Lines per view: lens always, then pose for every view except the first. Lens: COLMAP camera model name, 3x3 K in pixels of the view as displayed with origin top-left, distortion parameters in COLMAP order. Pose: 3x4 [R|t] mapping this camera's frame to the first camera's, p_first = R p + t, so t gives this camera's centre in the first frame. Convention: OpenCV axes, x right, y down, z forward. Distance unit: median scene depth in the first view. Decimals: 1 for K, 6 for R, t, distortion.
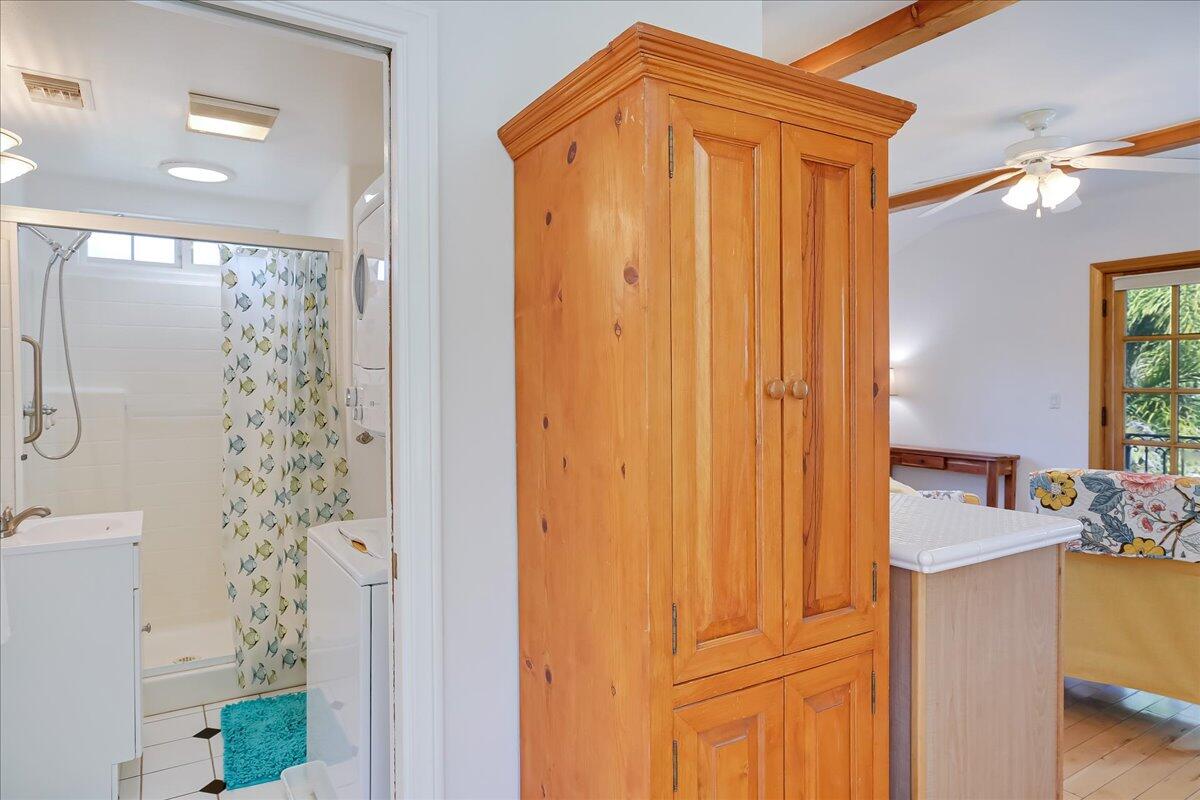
lens RADIAL K [[720.5, 0, 596.2], [0, 720.5, 399.1], [0, 0, 1]] dist [-0.003044, 0.009197]
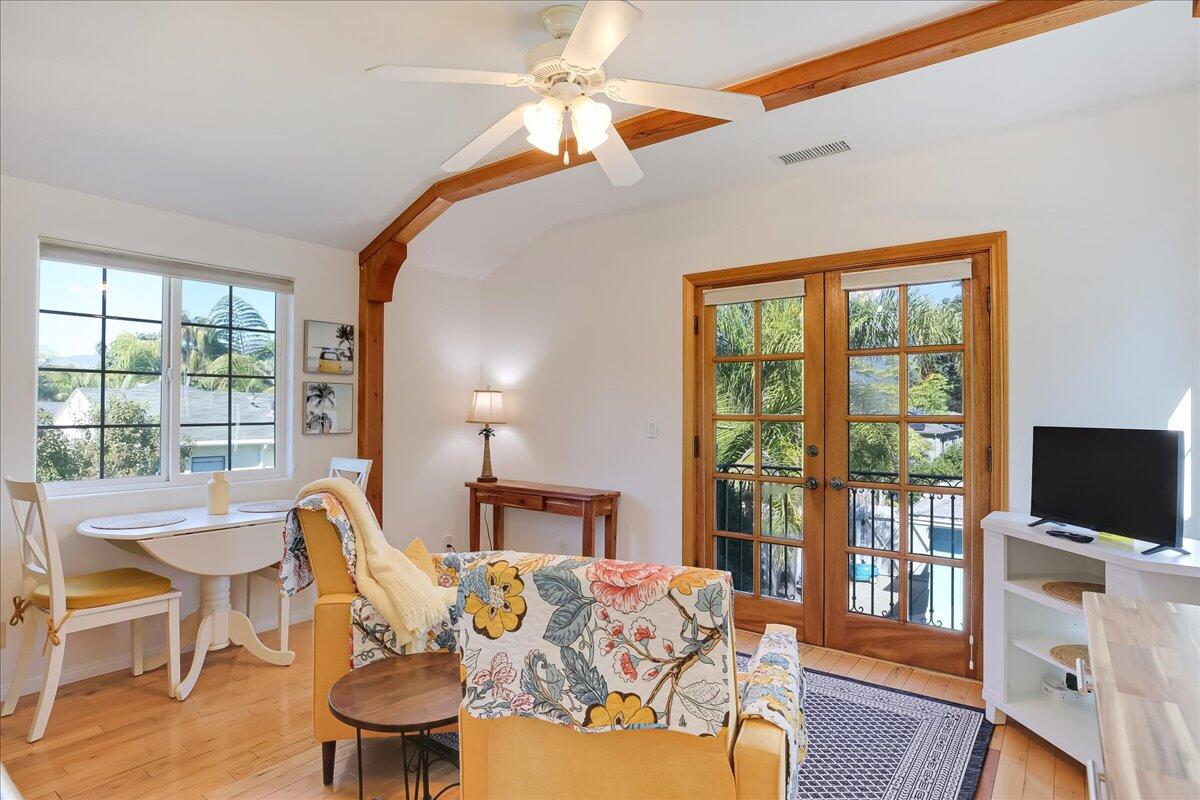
lens RADIAL K [[641.3, 0, 599.2], [0, 641.3, 403.4], [0, 0, 1]] dist [-0.020548, 0.009545]
pose [[0.933705, 0.012293, 0.357833, 0.550577], [0.001159, 0.999301, -0.037354, 0.000773], [-0.358042, 0.035292, 0.933038, 0.543913]]
